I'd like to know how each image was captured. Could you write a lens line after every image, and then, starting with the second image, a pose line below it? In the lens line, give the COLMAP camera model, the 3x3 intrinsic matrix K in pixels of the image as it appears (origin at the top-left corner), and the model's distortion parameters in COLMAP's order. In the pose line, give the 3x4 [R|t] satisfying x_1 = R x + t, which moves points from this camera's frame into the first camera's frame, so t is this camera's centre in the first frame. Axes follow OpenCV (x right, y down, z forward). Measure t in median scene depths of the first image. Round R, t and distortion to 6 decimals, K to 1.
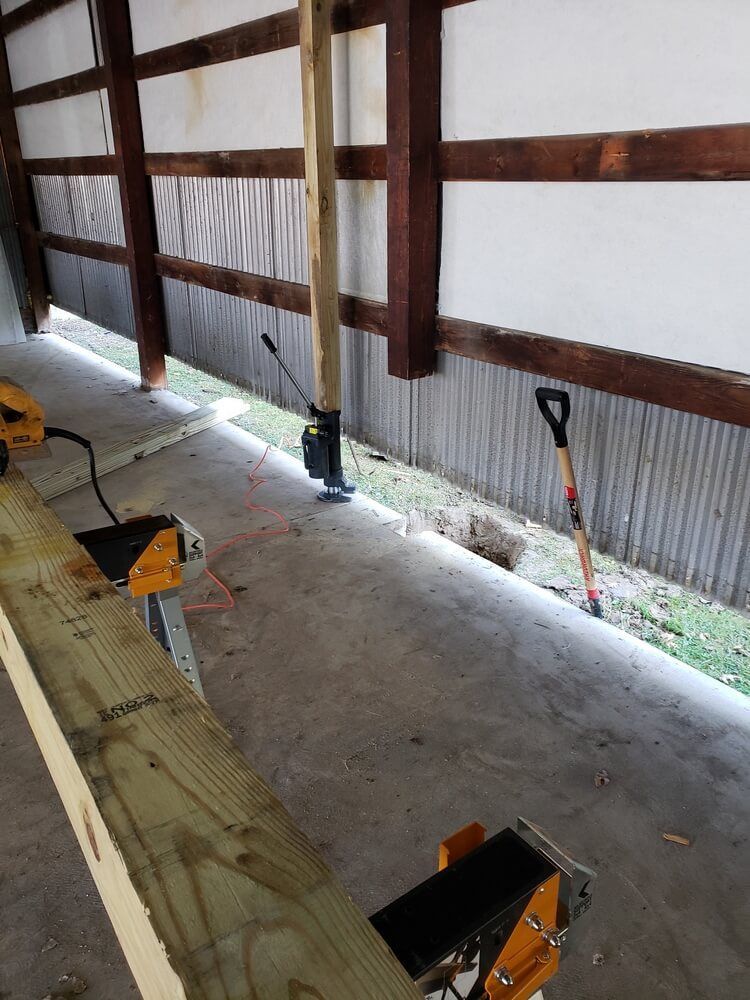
lens RADIAL K [[779.9, 0, 377.5], [0, 779.9, 498.4], [0, 0, 1]] dist [0.012290, -0.025700]
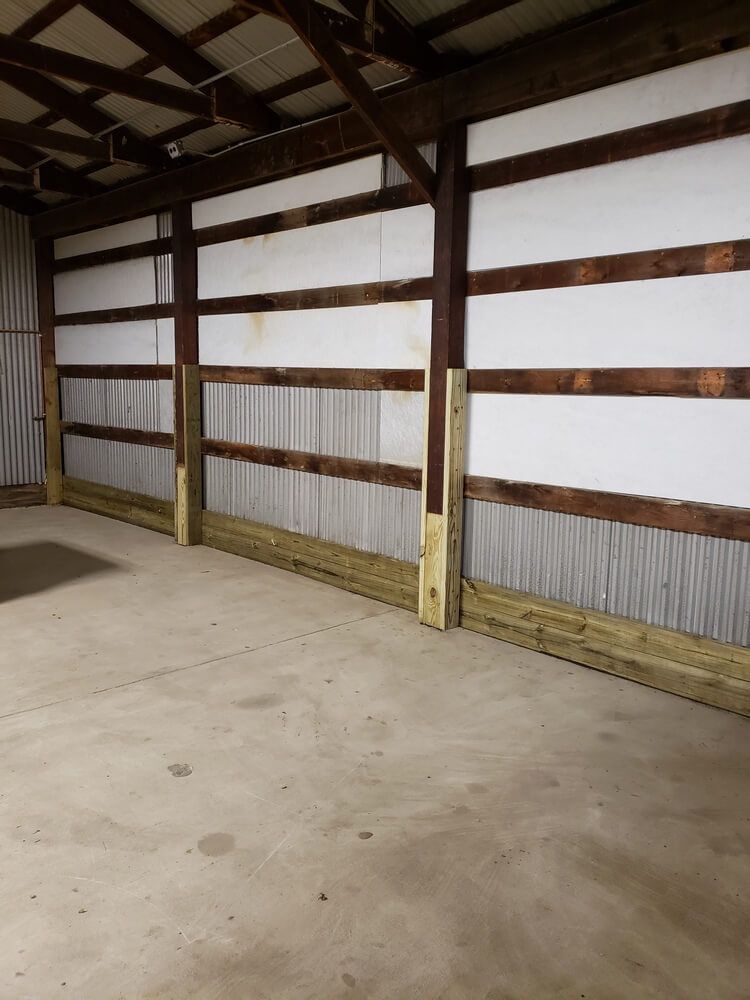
lens RADIAL K [[779.9, 0, 372.8], [0, 779.9, 490.5], [0, 0, 1]] dist [0.012290, -0.025700]
pose [[0.989423, 0.001509, 0.145054, -0.267229], [0.034825, 0.968232, -0.247616, 0.139893], [-0.140820, 0.250048, 0.957938, -0.354348]]
